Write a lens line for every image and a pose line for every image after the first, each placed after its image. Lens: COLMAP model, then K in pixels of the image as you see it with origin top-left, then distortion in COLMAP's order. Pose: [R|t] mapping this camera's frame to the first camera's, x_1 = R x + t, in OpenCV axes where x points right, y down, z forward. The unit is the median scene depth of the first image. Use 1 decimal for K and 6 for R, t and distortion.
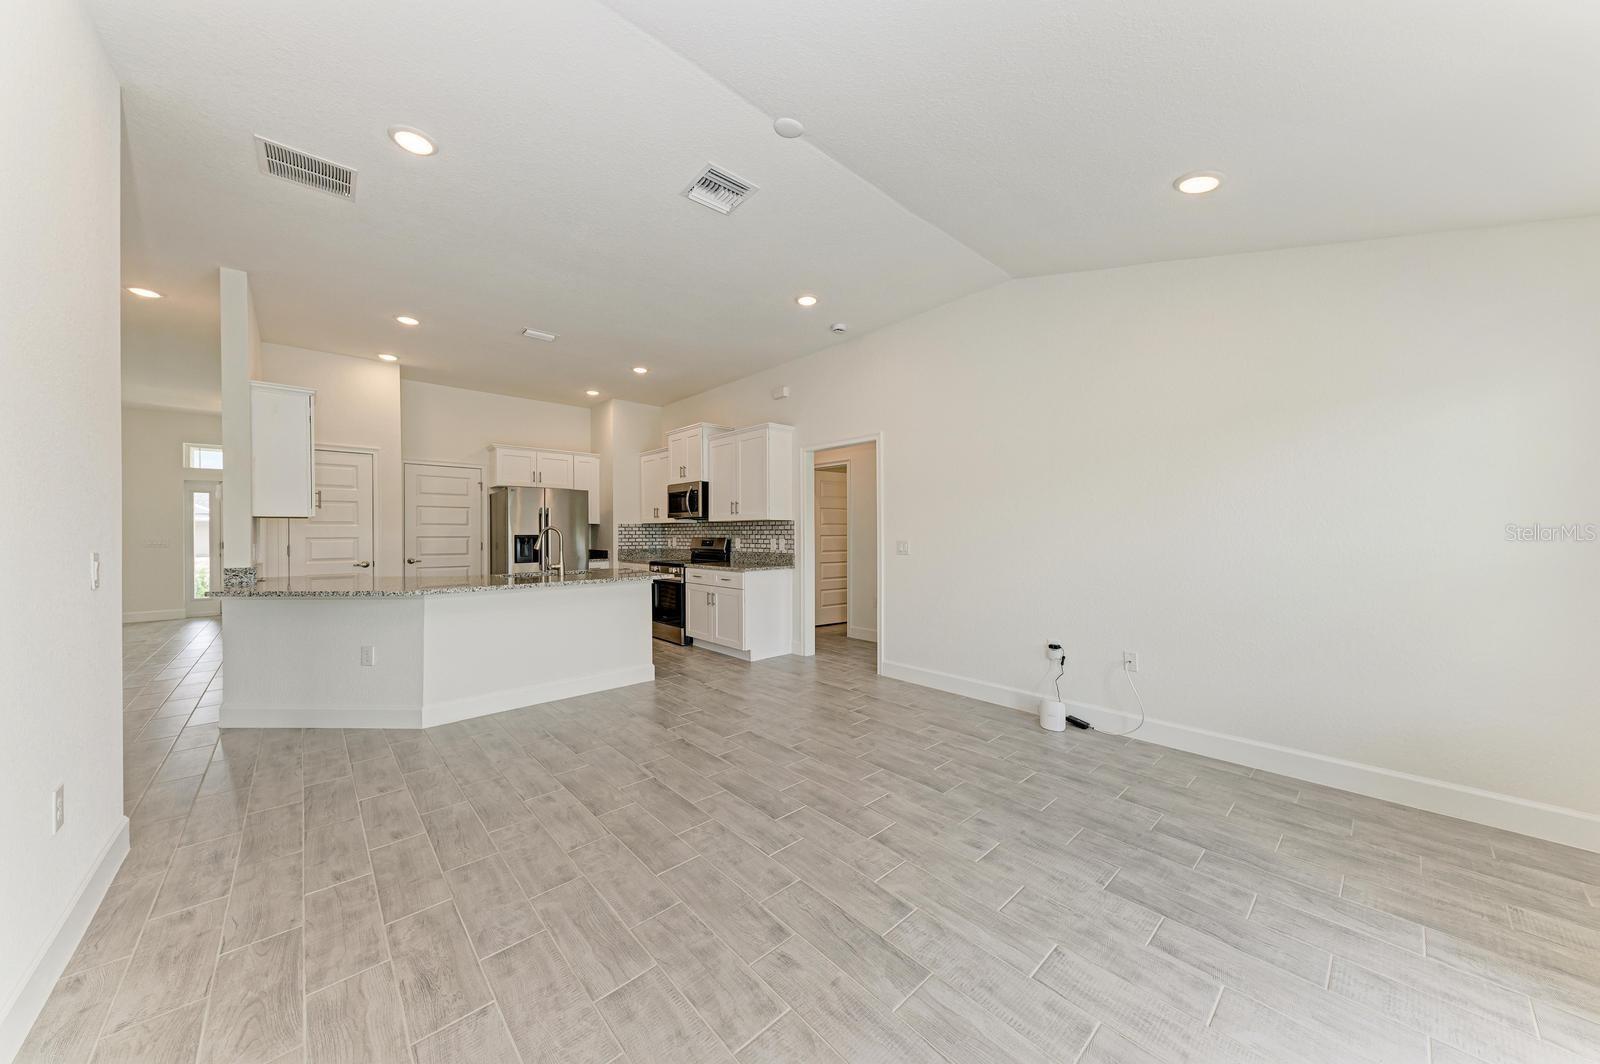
lens RADIAL K [[539.4, 0, 801.2], [0, 539.4, 535.5], [0, 0, 1]] dist [0.021543, -0.005233]
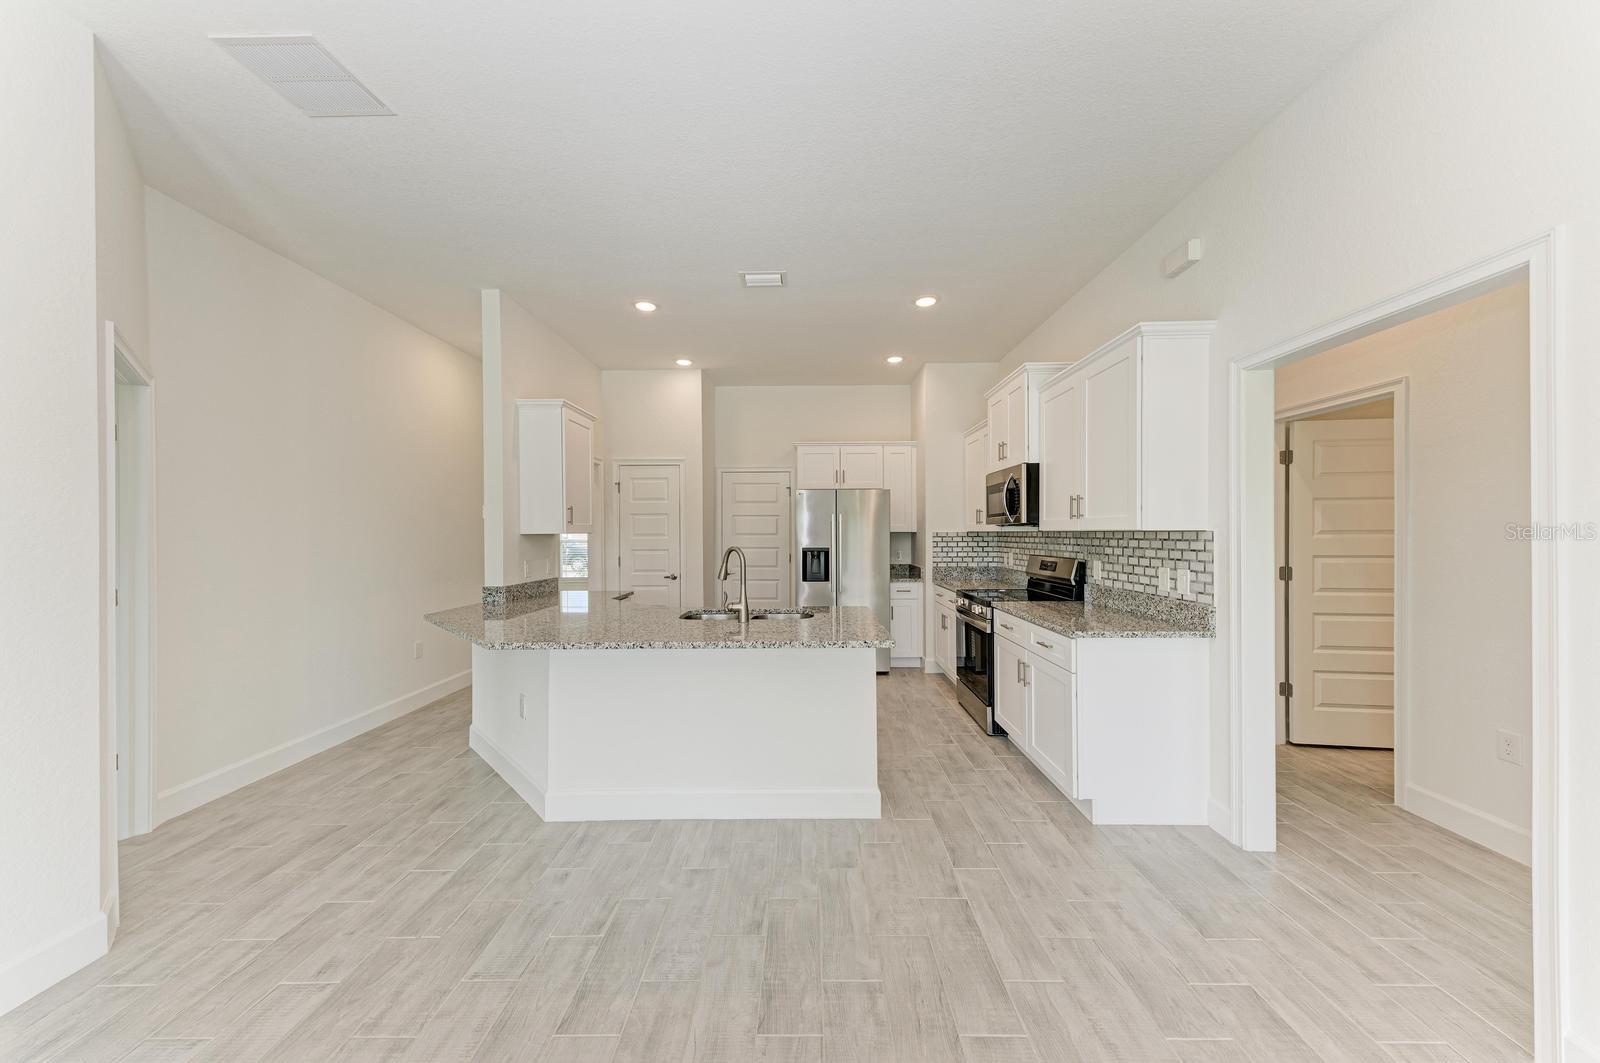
lens RADIAL K [[542.8, 0, 801.6], [0, 542.8, 535.6], [0, 0, 1]] dist [0.017801, -0.002919]
pose [[0.732003, 0.002766, -0.681296, 0.046582], [-0.000430, 0.999993, 0.003598, -0.025599], [0.681302, -0.002341, 0.731999, 0.436271]]
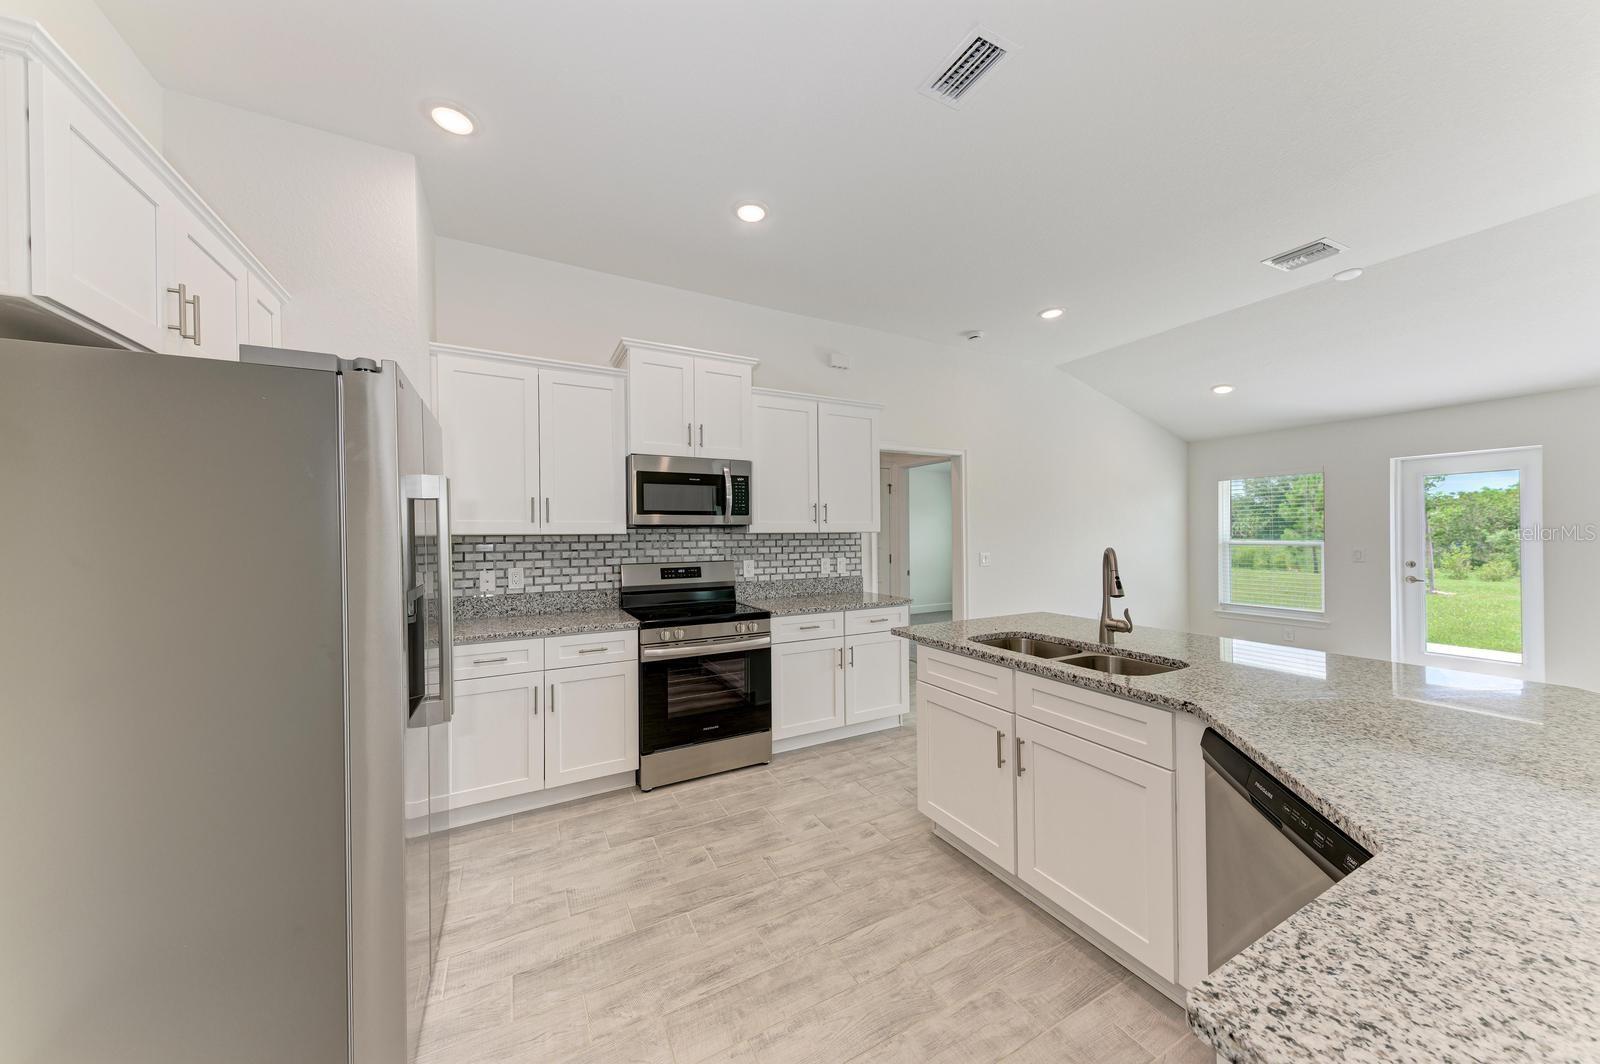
lens RADIAL K [[541.7, 0, 801.3], [0, 541.7, 530.9], [0, 0, 1]] dist [0.021877, -0.005446]
pose [[0.243209, 0.006820, 0.969950, -0.795267], [0.011510, 0.999885, -0.009917, -0.024498], [-0.969906, 0.013576, 0.243102, 0.894843]]
